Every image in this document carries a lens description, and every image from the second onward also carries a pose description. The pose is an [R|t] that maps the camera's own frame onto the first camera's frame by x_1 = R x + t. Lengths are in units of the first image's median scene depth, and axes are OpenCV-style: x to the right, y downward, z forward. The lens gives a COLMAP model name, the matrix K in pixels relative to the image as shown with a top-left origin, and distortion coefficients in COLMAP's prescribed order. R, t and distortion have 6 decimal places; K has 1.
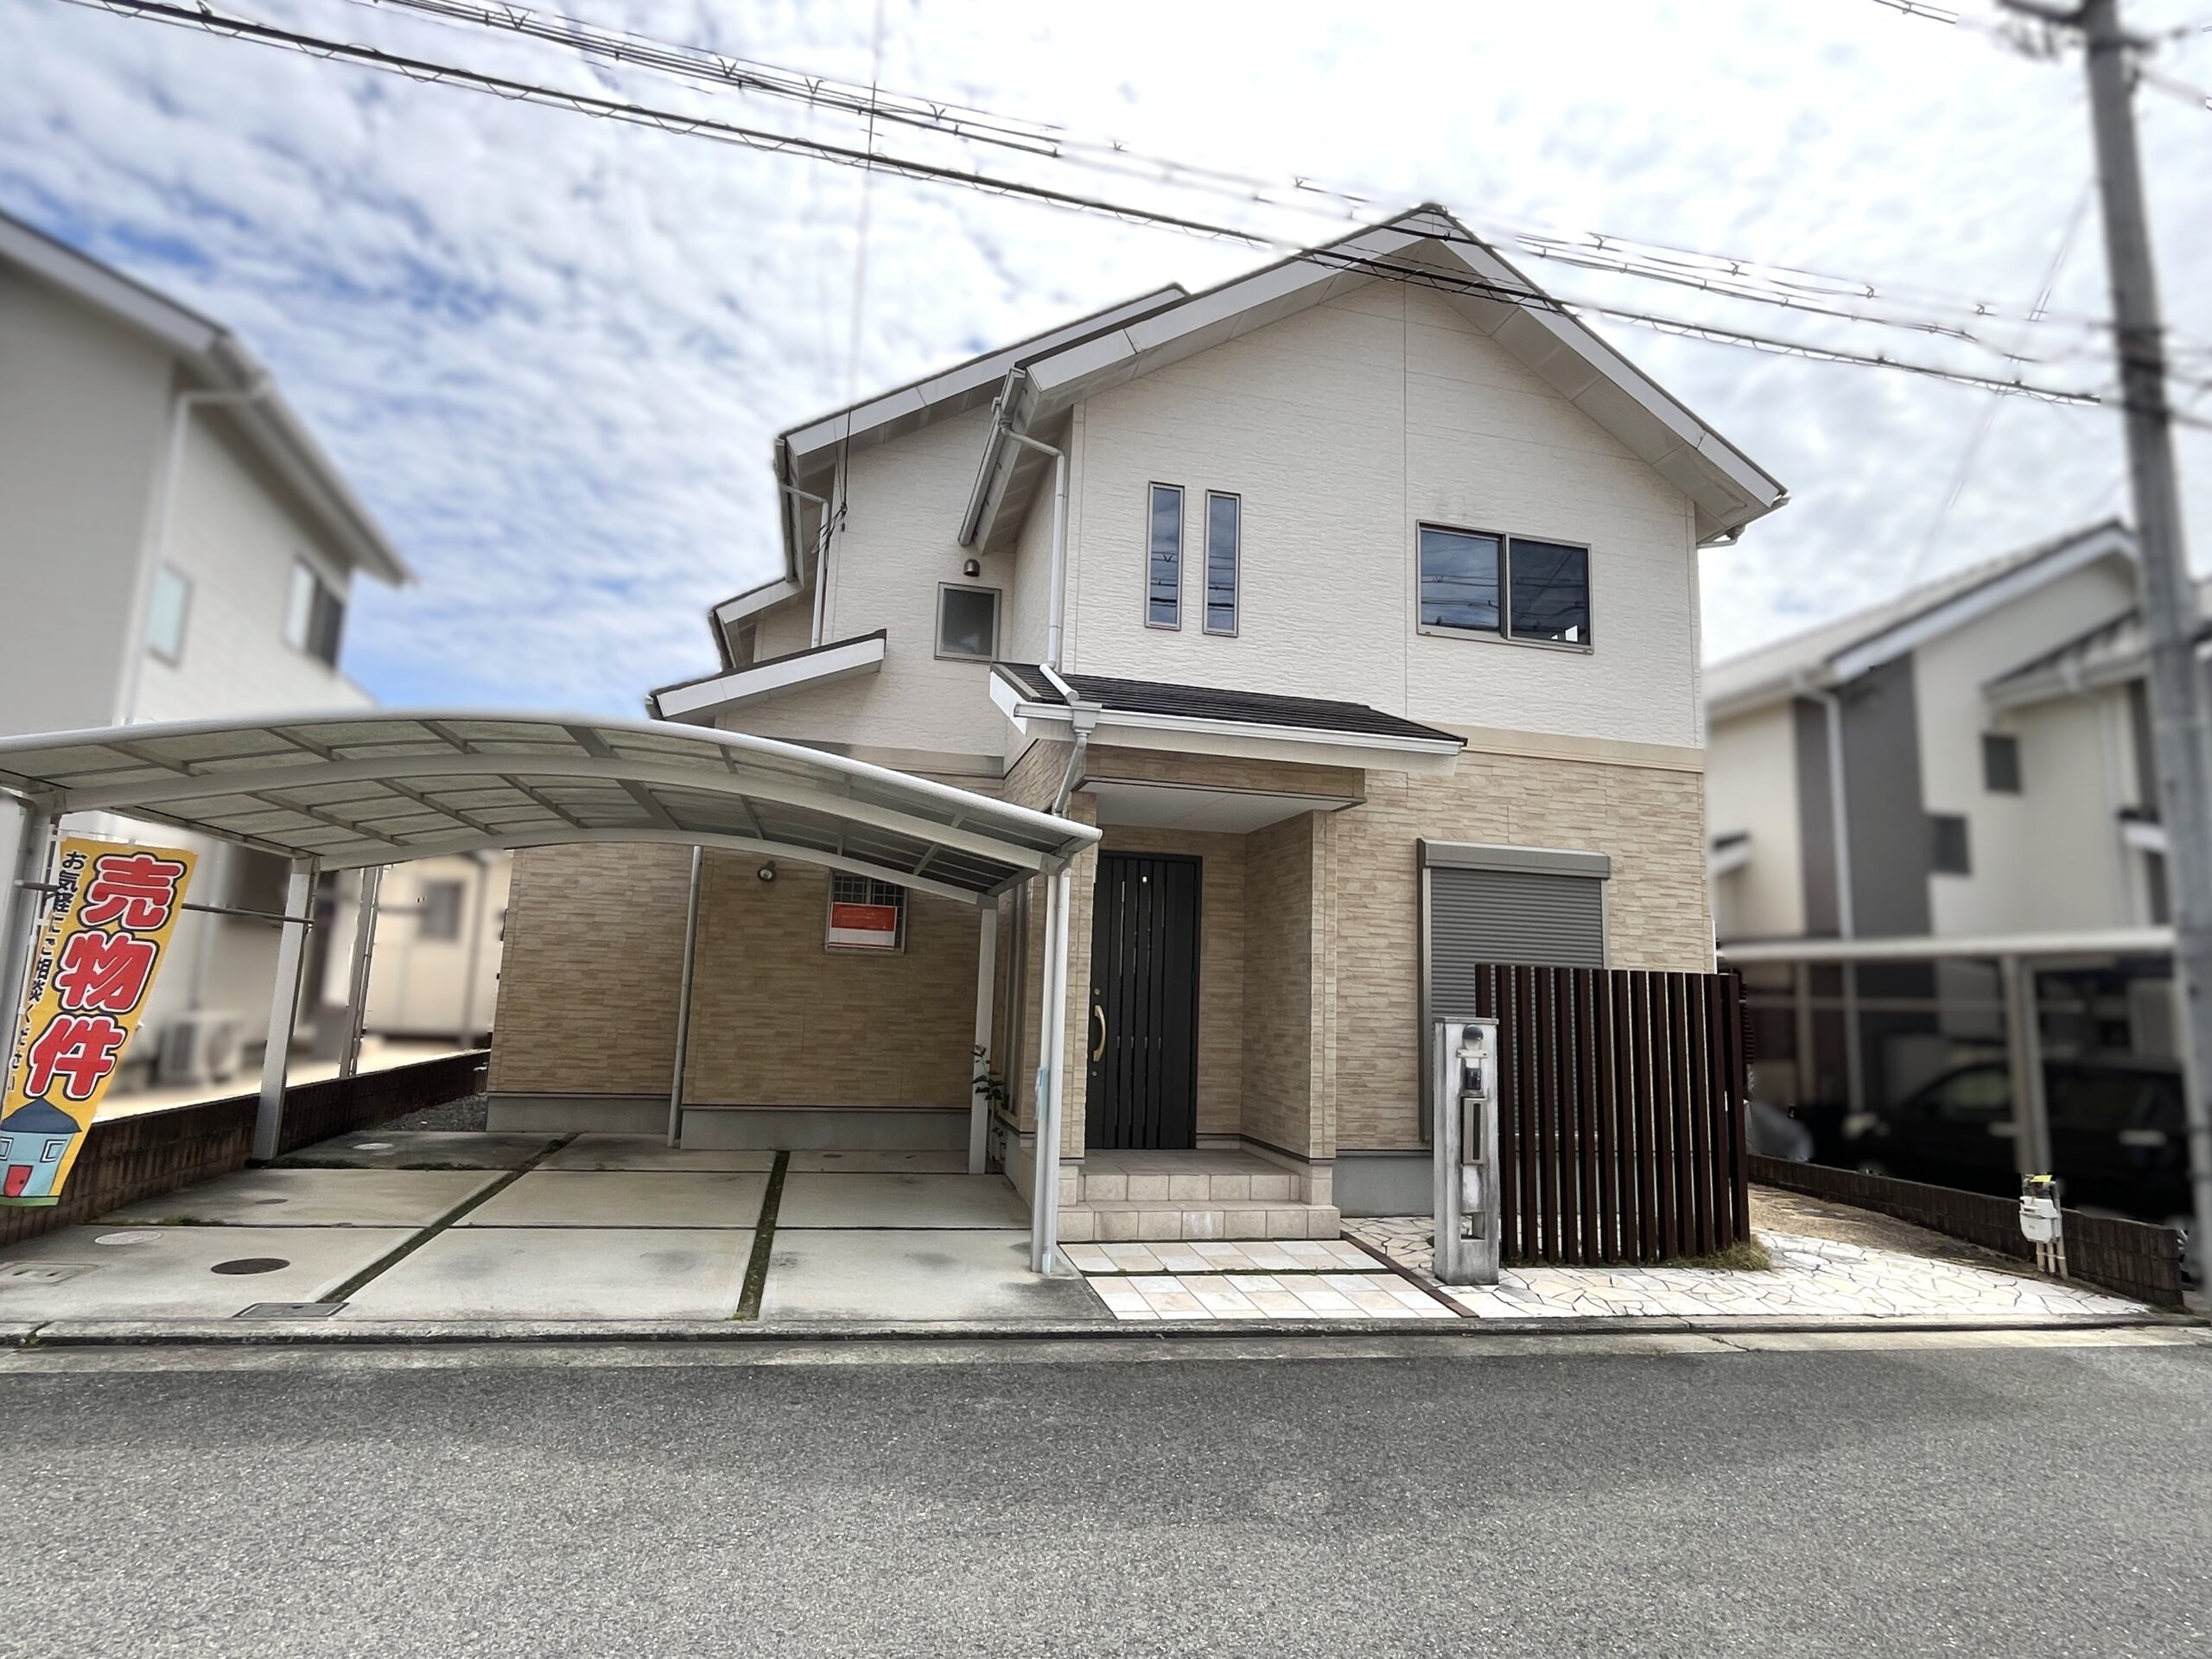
lens RADIAL K [[1122.7, 0, 1096.8], [0, 1122.7, 833.4], [0, 0, 1]] dist [-0.003477, 0.000759]
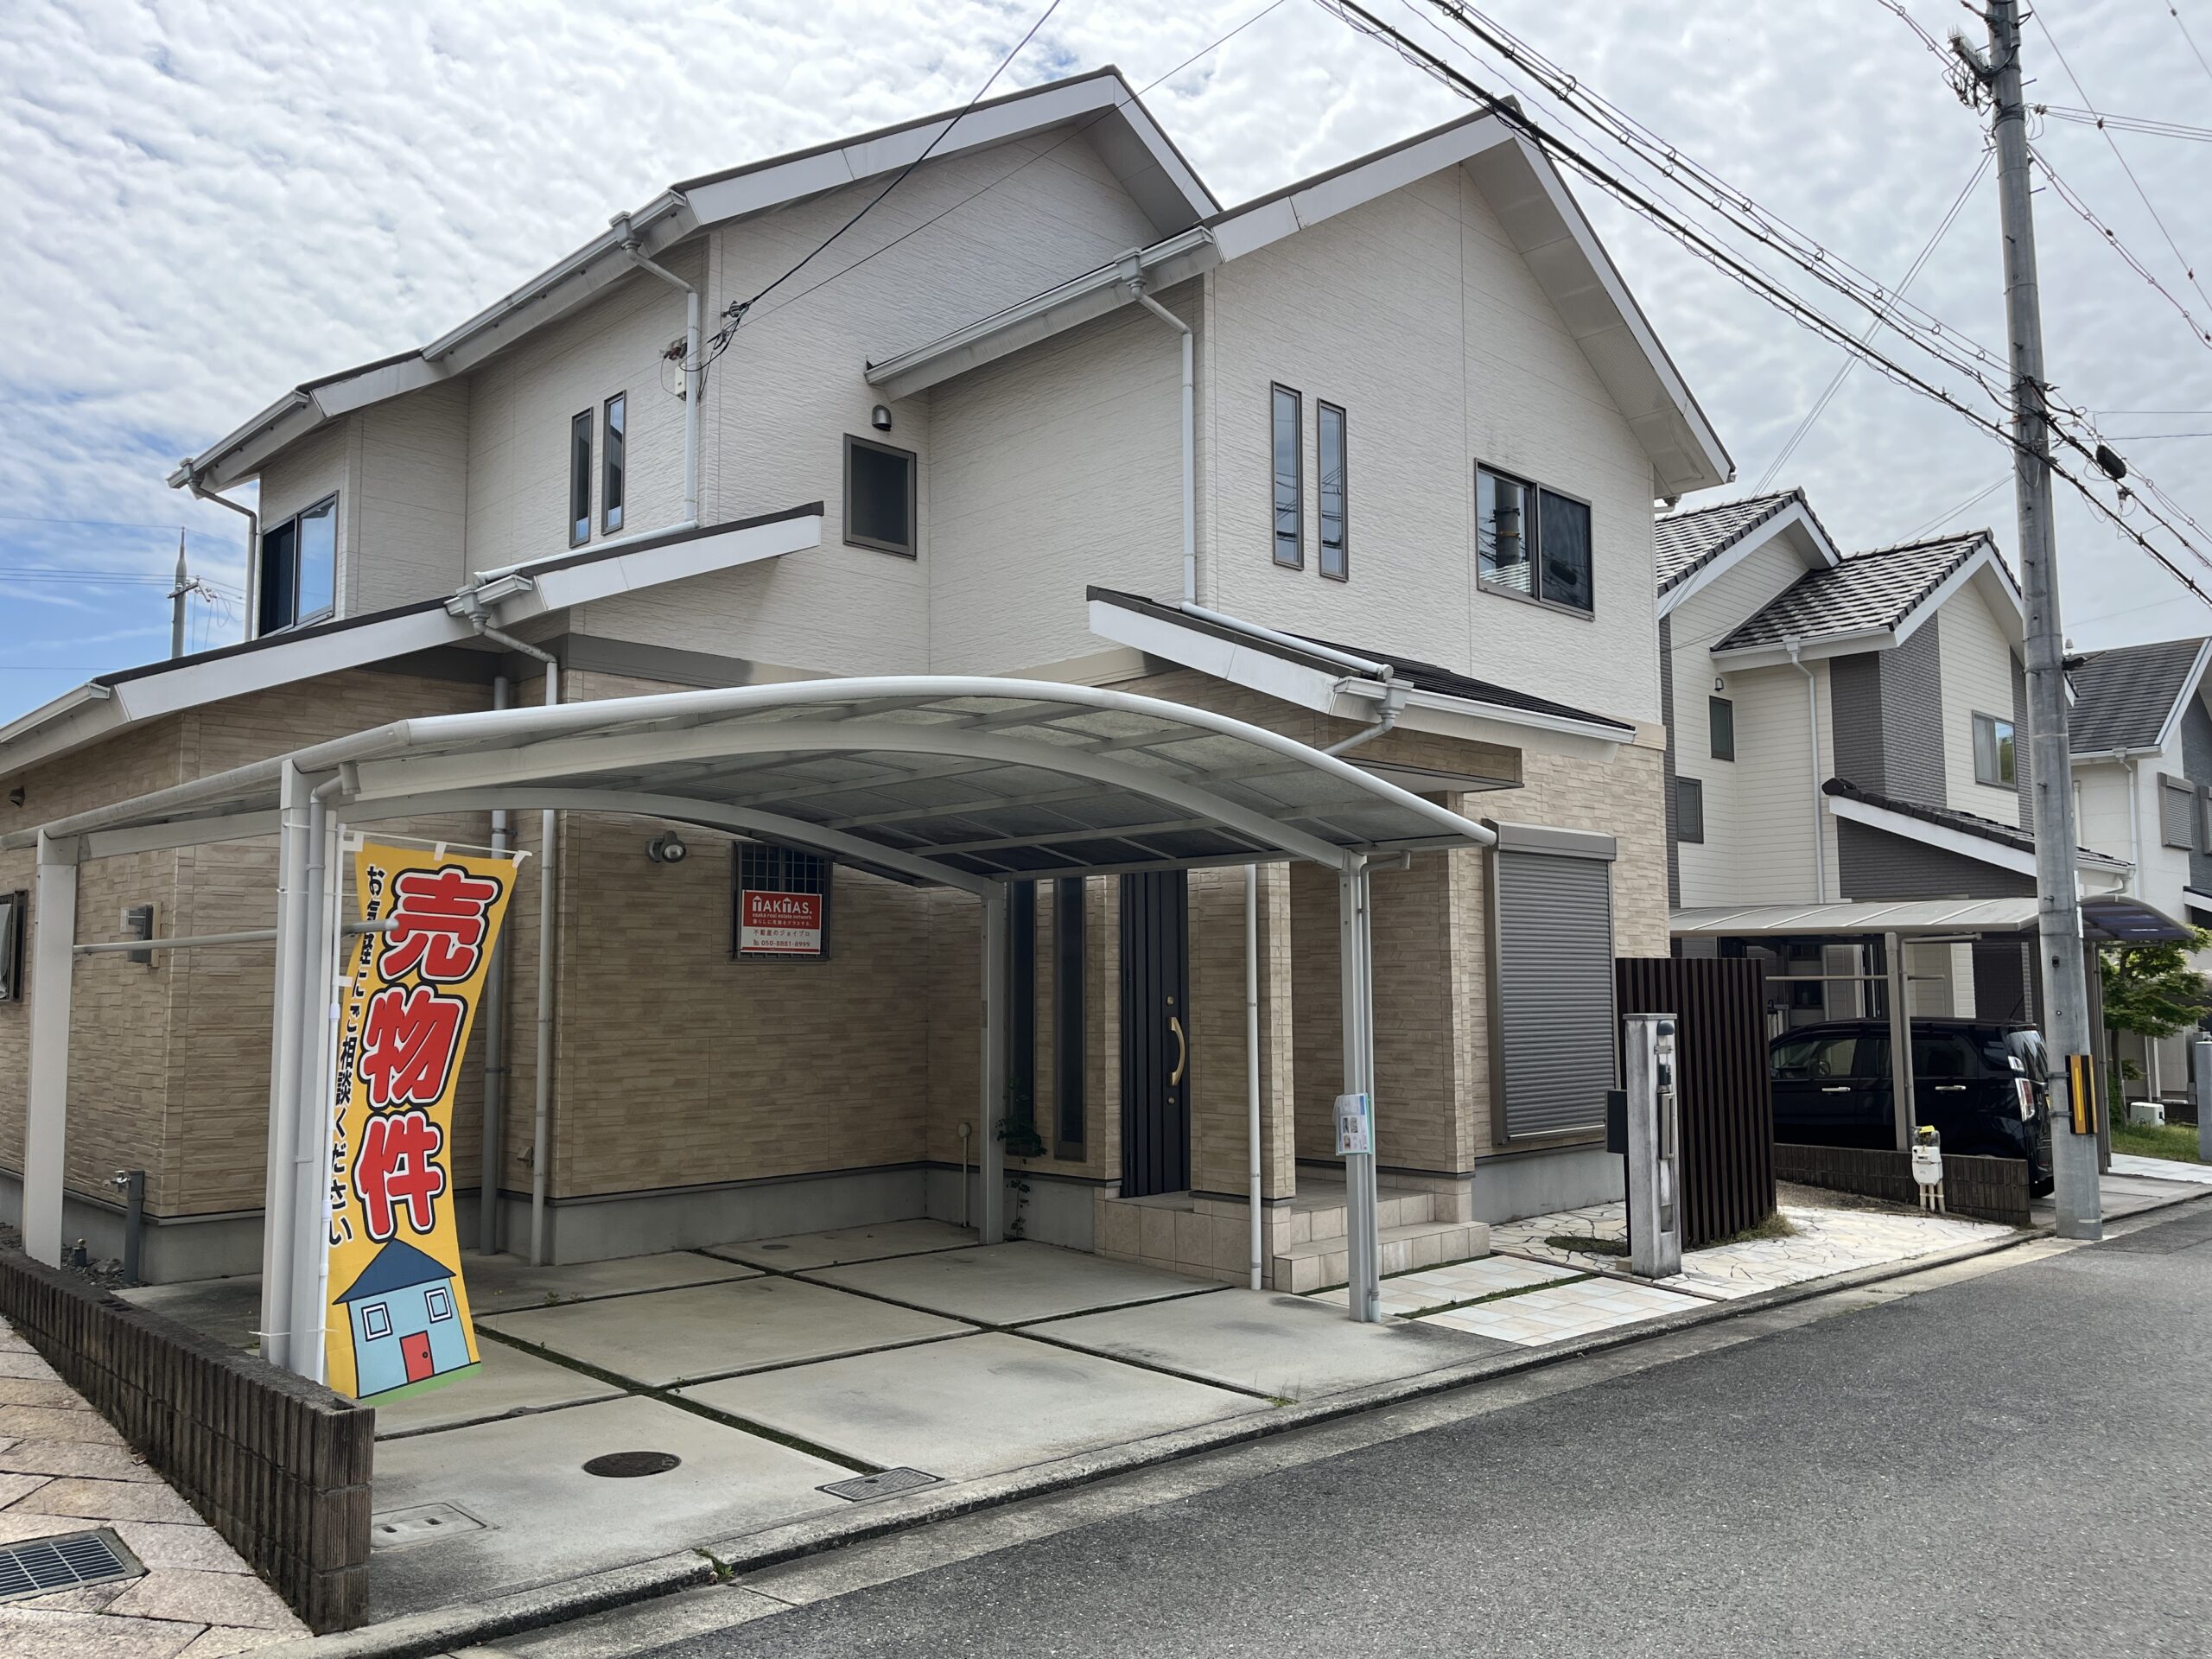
lens RADIAL K [[1673.6, 0, 1126.3], [0, 1673.6, 832.3], [0, 0, 1]] dist [0.067339, -0.099650]
pose [[0.853004, 0.005753, 0.521872, -0.650141], [-0.037714, 0.998005, 0.050642, -0.040994], [-0.520540, -0.062880, 0.851519, -0.011844]]
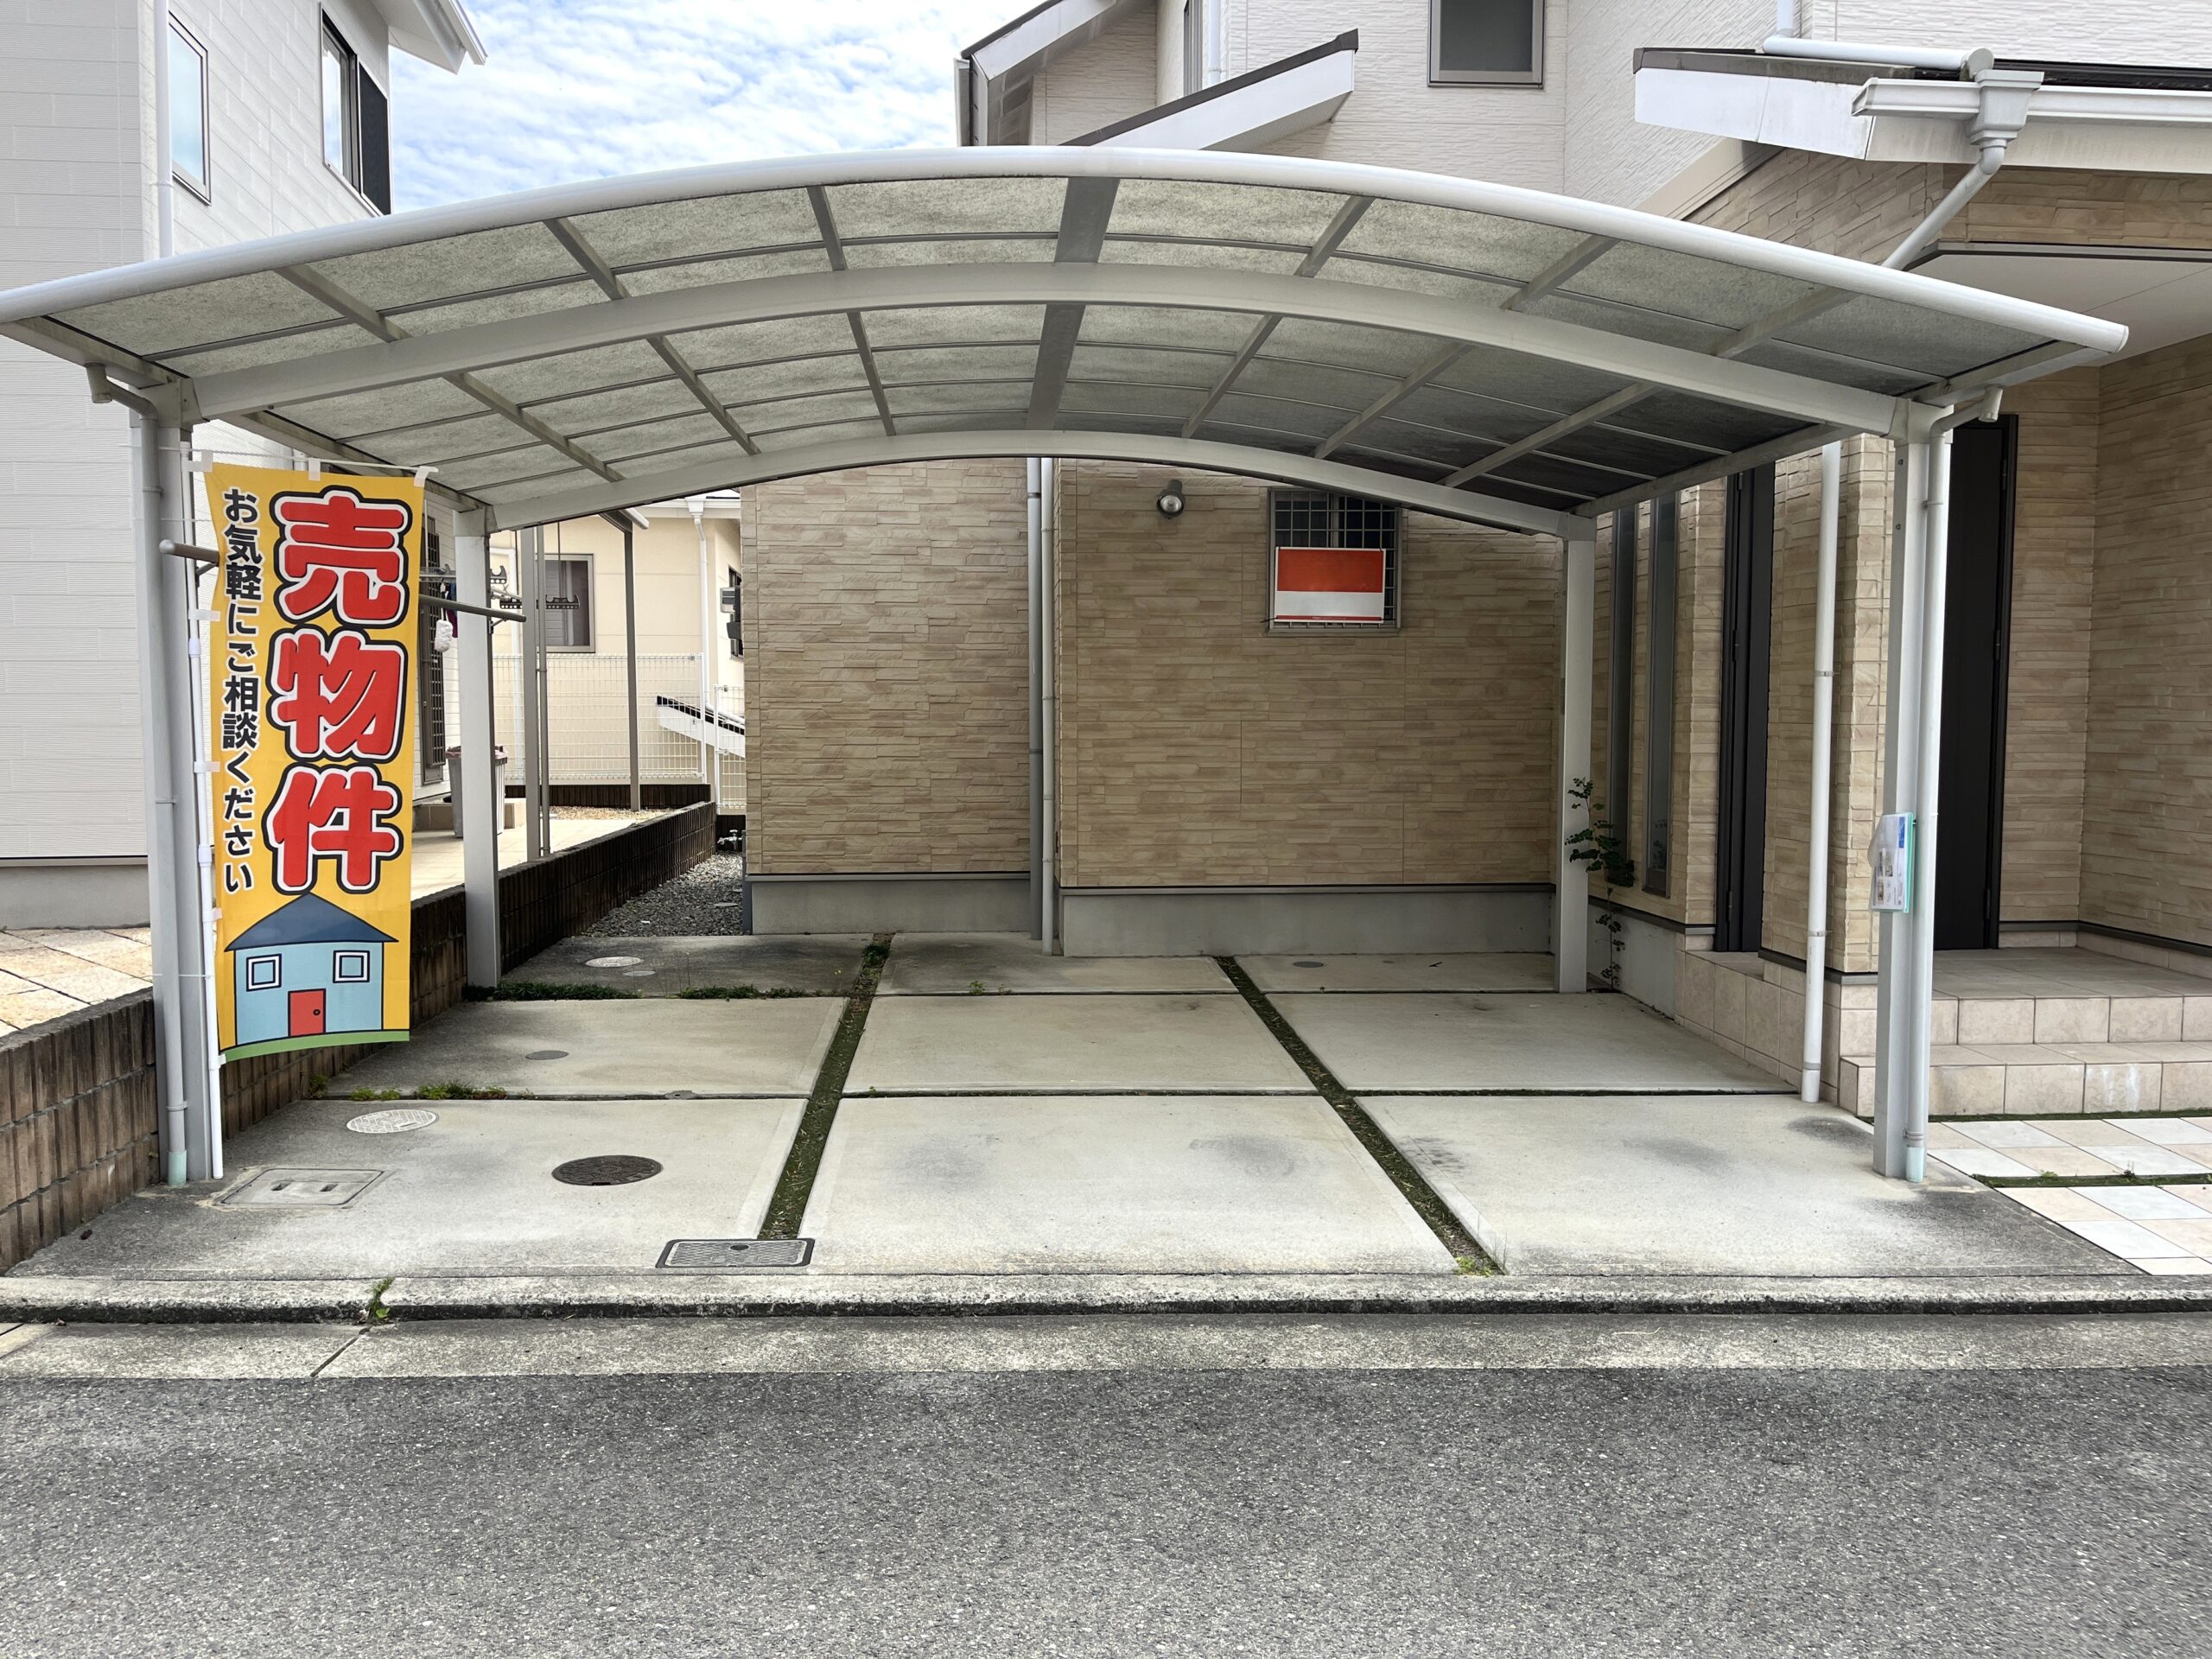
lens RADIAL K [[1667.3, 0, 1101.4], [0, 1667.3, 835.9], [0, 0, 1]] dist [0.082969, -0.124093]
pose [[0.986399, -0.024836, -0.162481, -0.211905], [0.059377, 0.975606, 0.211345, 0.020607], [0.153268, -0.218118, 0.963812, 0.126206]]
